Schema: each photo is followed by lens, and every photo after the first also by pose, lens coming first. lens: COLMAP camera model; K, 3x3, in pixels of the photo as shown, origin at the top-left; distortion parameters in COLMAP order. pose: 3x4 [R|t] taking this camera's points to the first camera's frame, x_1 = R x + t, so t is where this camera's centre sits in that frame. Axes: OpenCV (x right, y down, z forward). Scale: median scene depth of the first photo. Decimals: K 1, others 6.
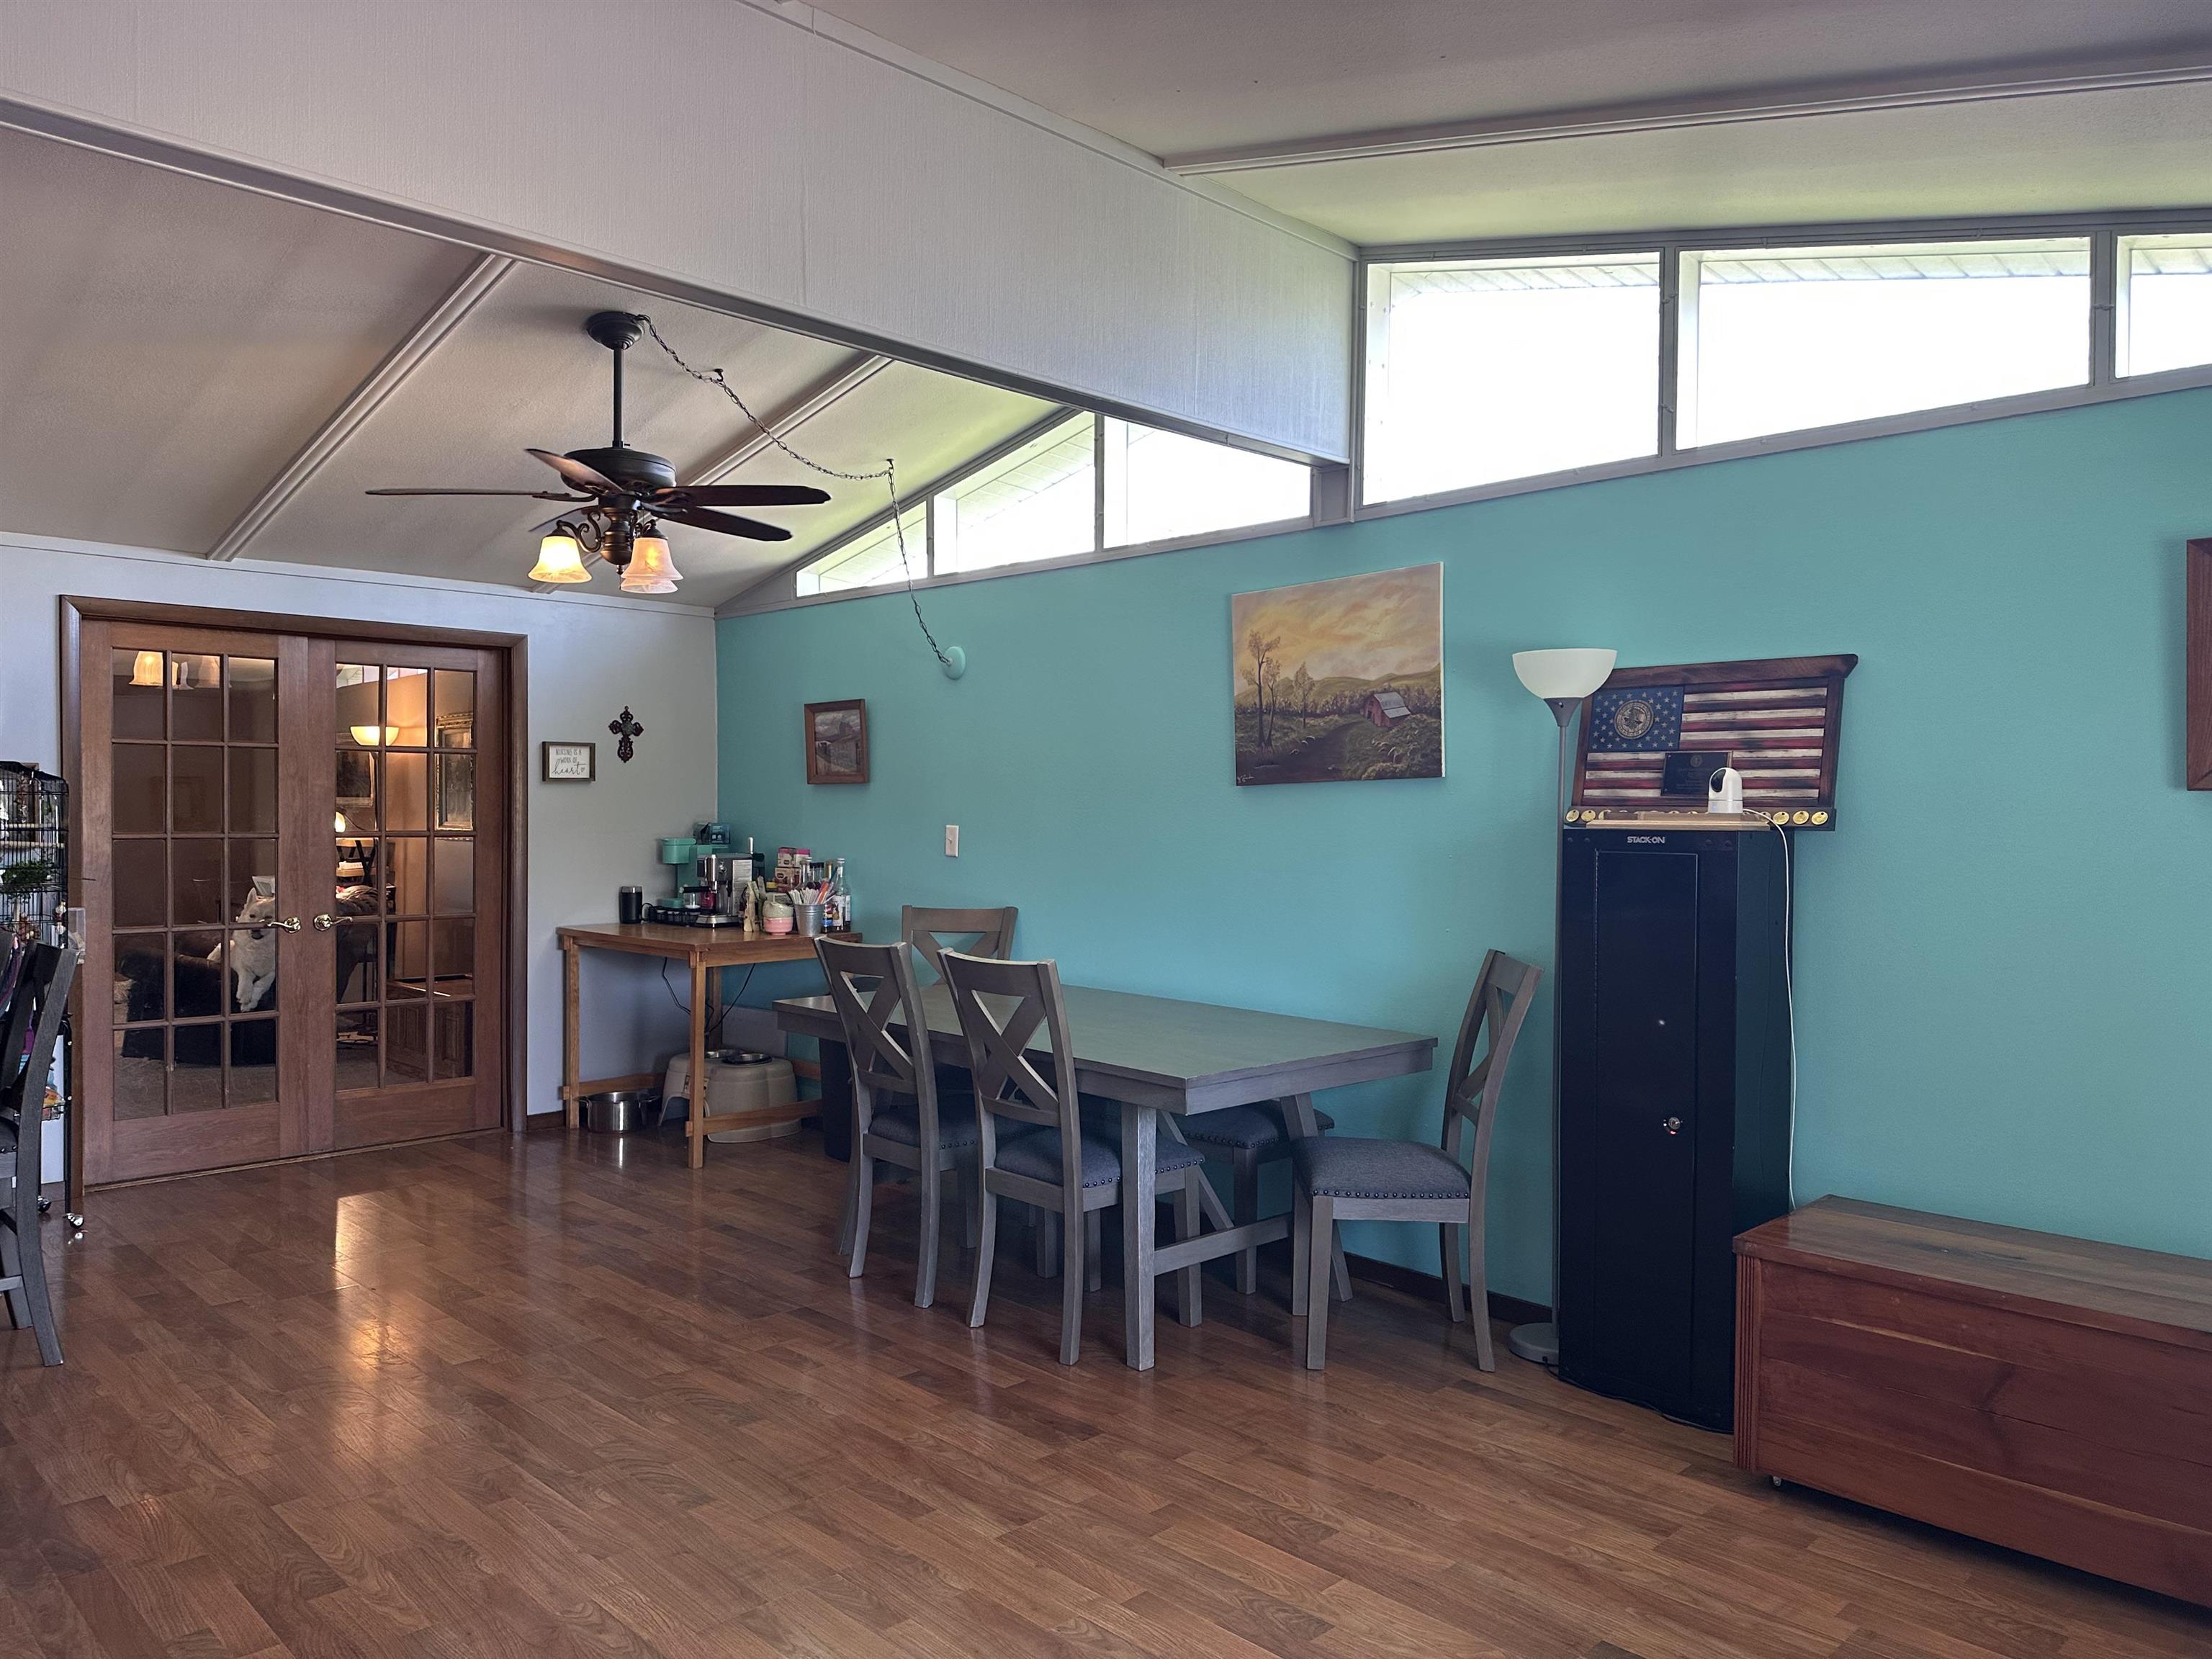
lens RADIAL K [[1566.4, 0, 1108.5], [0, 1566.4, 825.9], [0, 0, 1]] dist [0.035449, -0.023292]
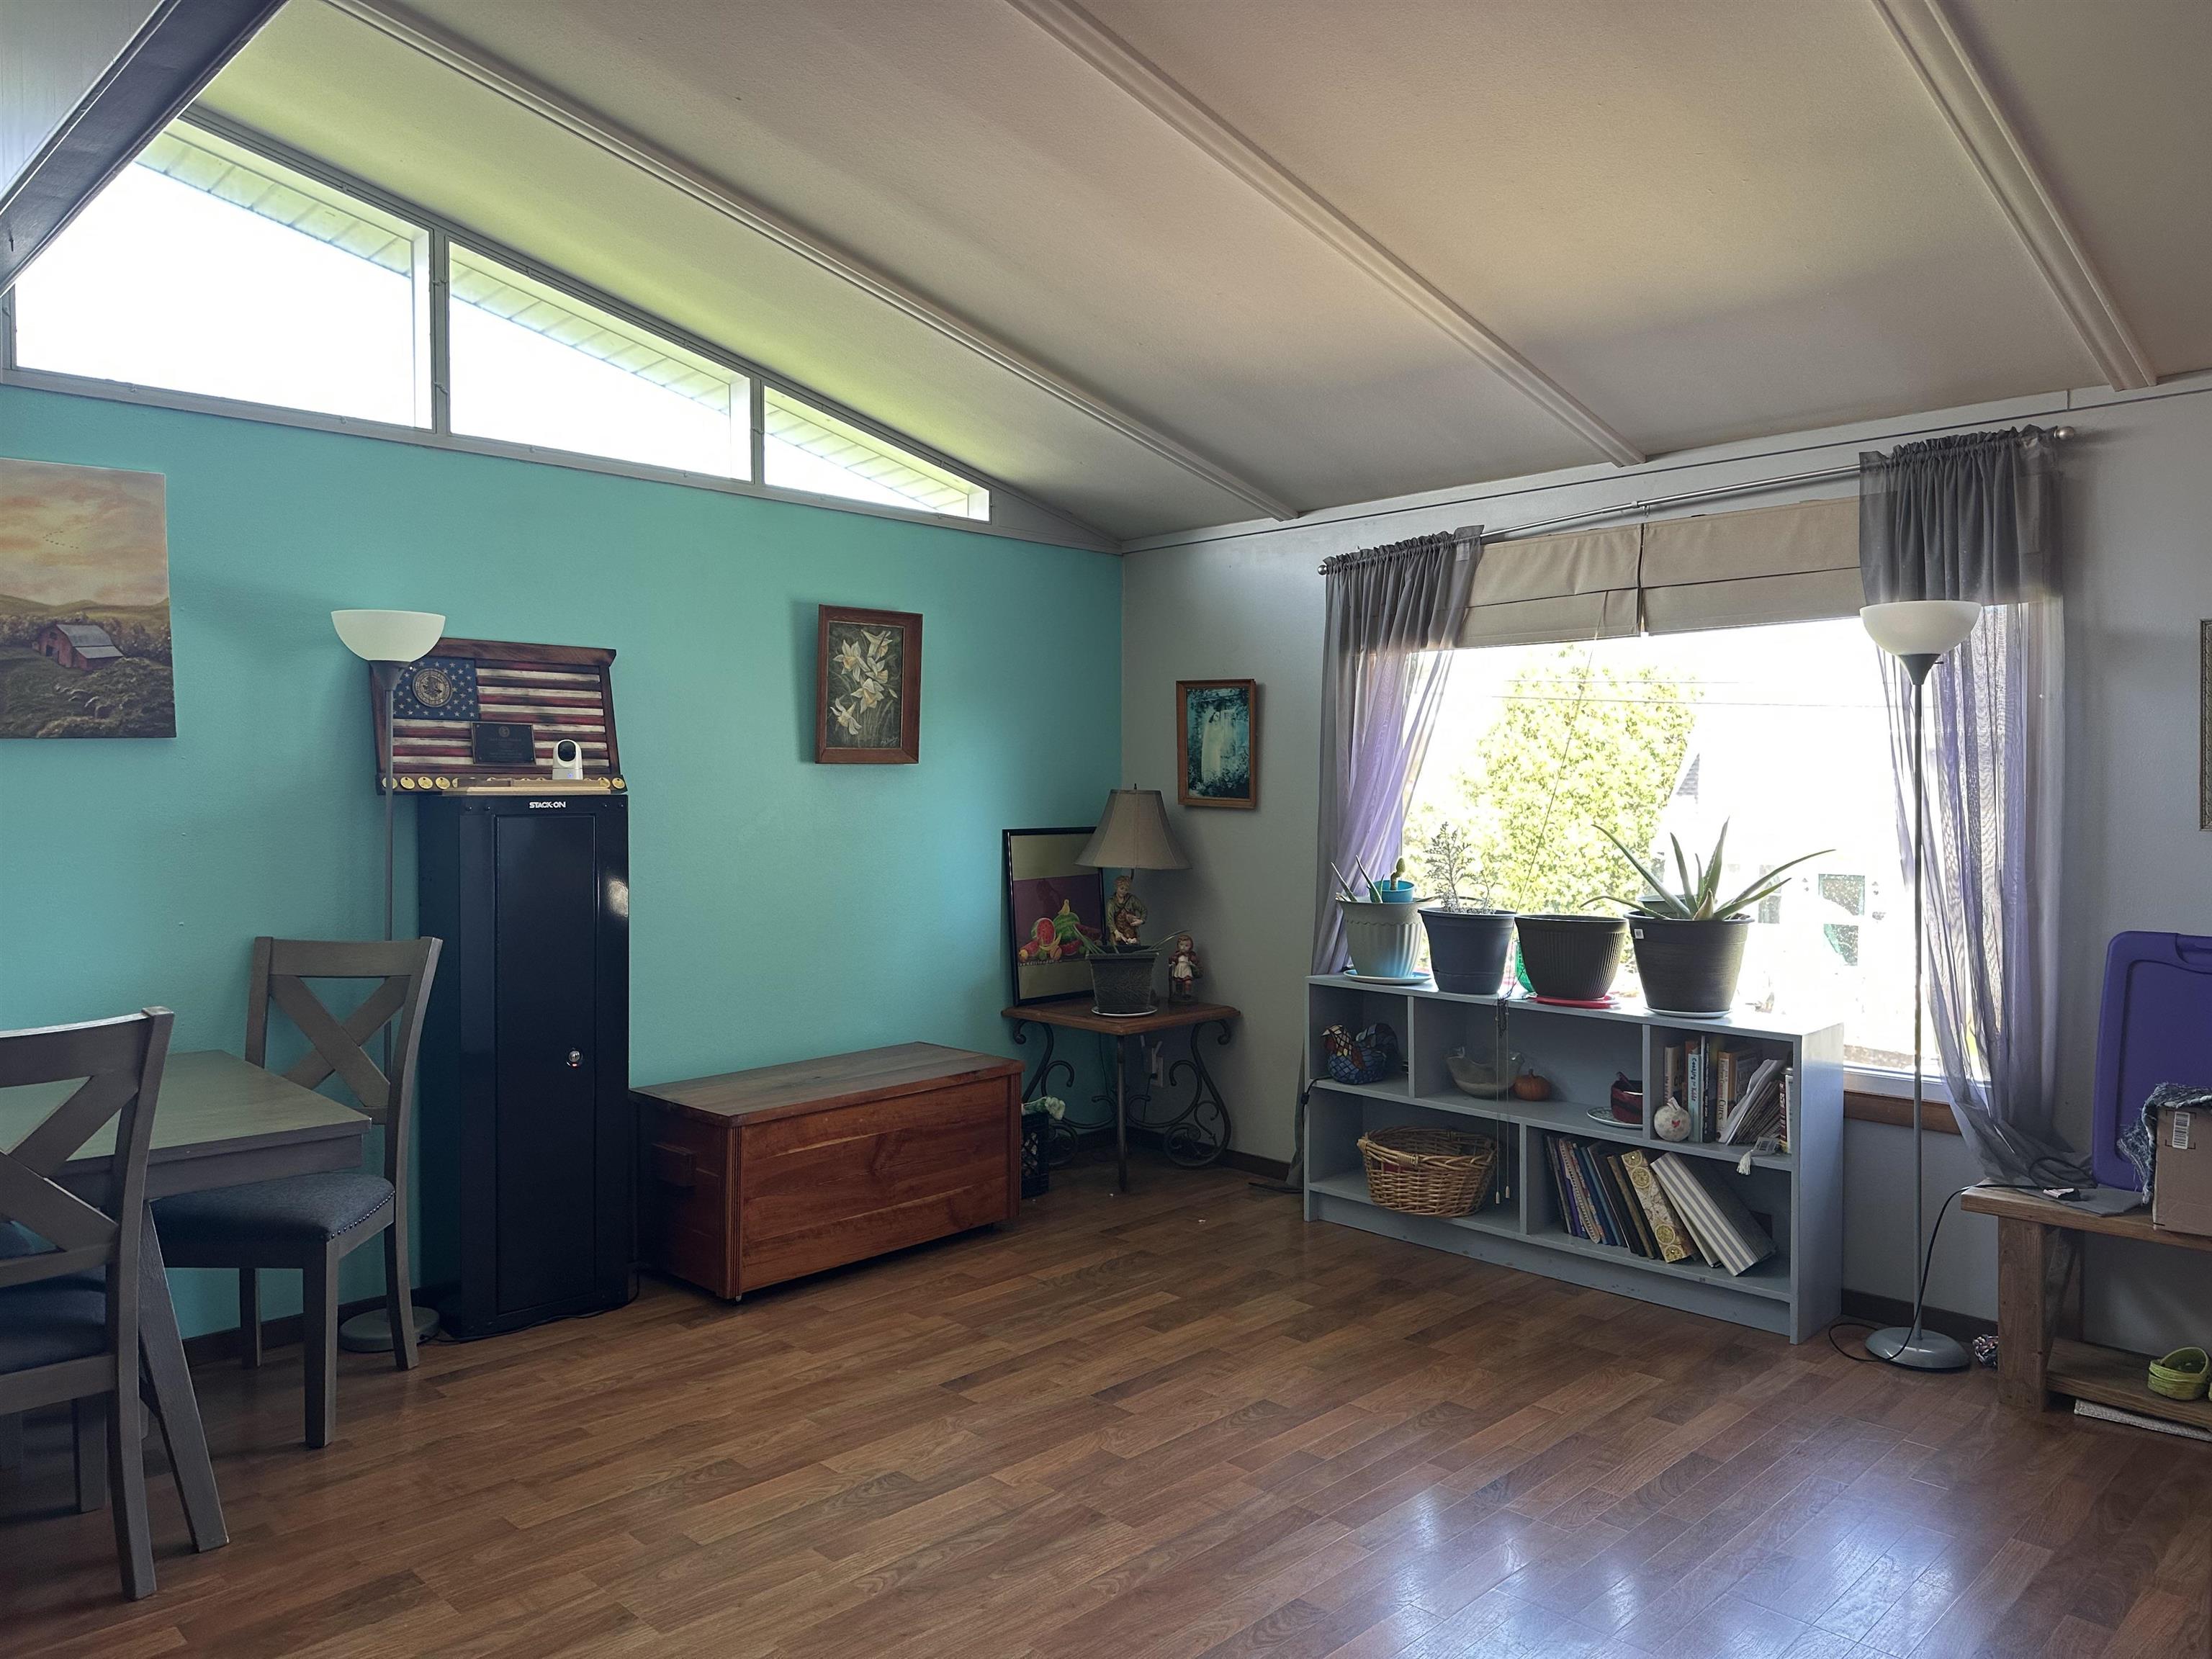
lens RADIAL K [[1566.4, 0, 1095.3], [0, 1566.4, 827.2], [0, 0, 1]] dist [0.035449, -0.023292]
pose [[-0.004521, -0.033998, 0.999412, -0.704556], [0.011030, 0.999359, 0.034046, -0.007803], [-0.999929, 0.011178, -0.004143, 0.590652]]
